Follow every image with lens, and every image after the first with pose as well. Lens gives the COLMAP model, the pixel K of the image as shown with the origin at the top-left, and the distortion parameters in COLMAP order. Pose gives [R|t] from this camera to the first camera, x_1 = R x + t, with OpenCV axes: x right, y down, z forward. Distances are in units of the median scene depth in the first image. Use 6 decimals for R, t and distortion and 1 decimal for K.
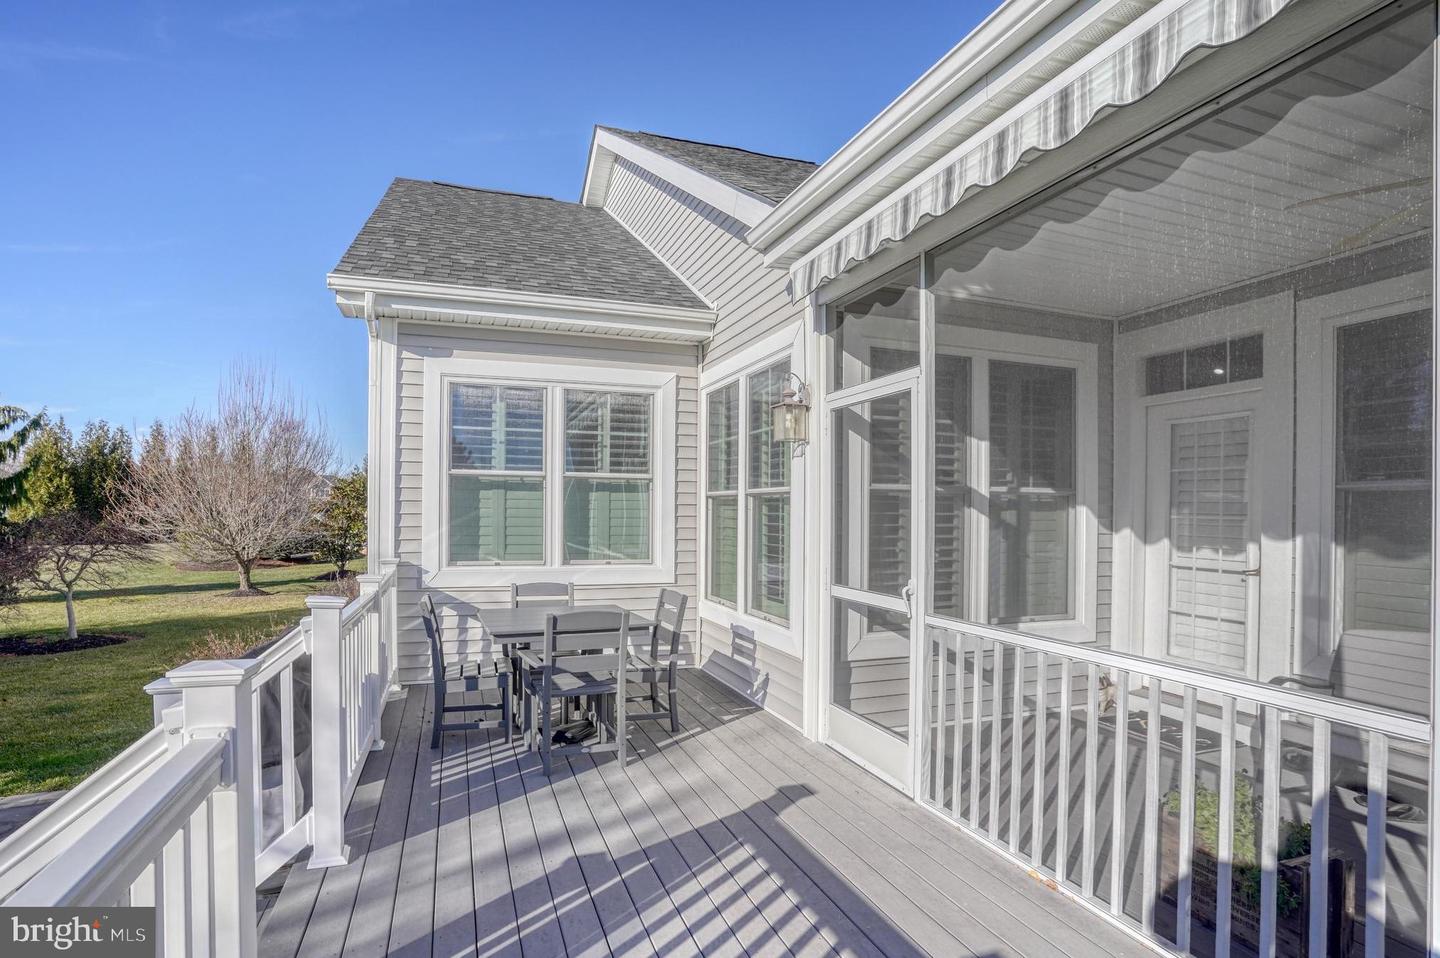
lens RADIAL K [[732.2, 0, 716.5], [0, 732.2, 507.7], [0, 0, 1]] dist [-0.075082, 0.032009]
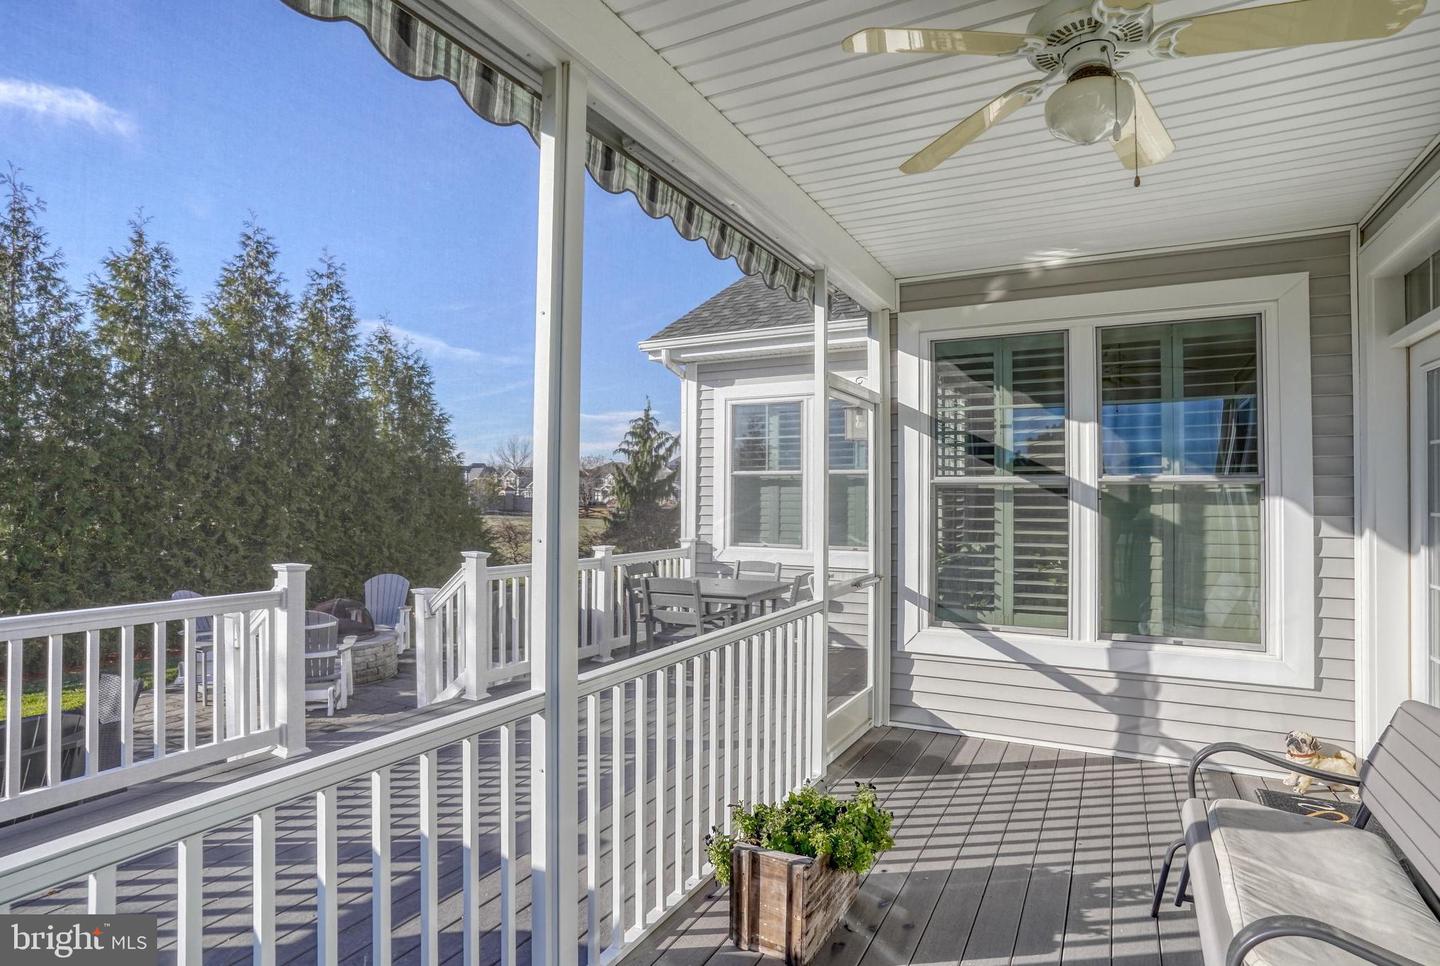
lens RADIAL K [[730.2, 0, 720.0], [0, 730.2, 483.0], [0, 0, 1]] dist [-0.083820, 0.040165]
pose [[0.686012, -0.018623, -0.727352, 0.588725], [0.004312, 0.999759, -0.021531, -0.004253], [0.727578, 0.011634, 0.685926, 0.087141]]
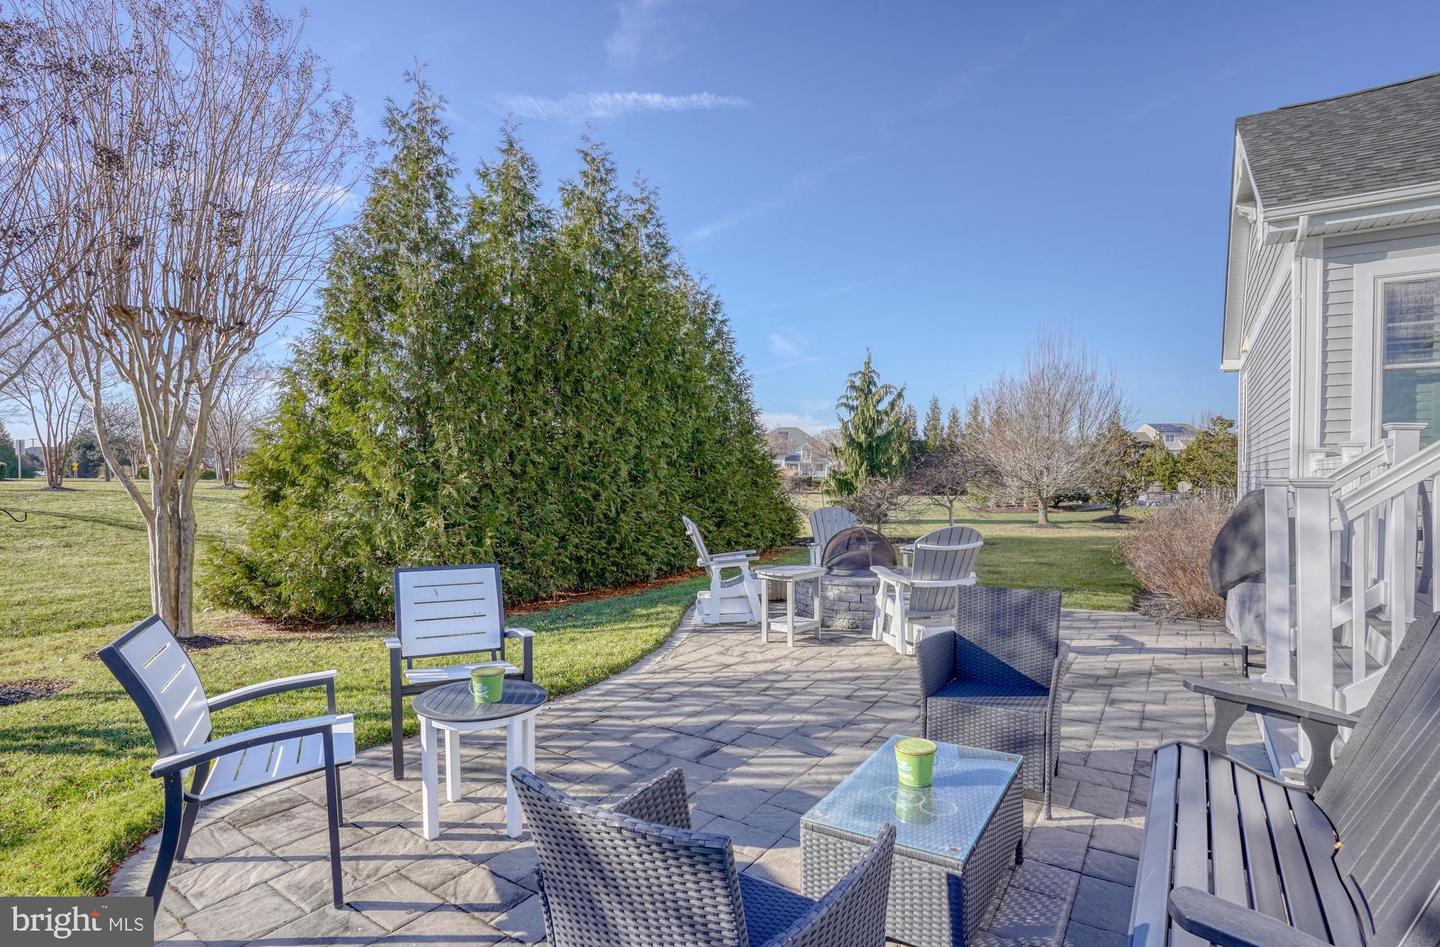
lens RADIAL K [[719.0, 0, 719.1], [0, 719.0, 483.6], [0, 0, 1]] dist [-0.026775, 0.000839]
pose [[0.595340, 0.007900, -0.803435, -0.122951], [0.003644, 0.999915, 0.012532, 0.108895], [0.803466, -0.010389, 0.595260, -0.419443]]
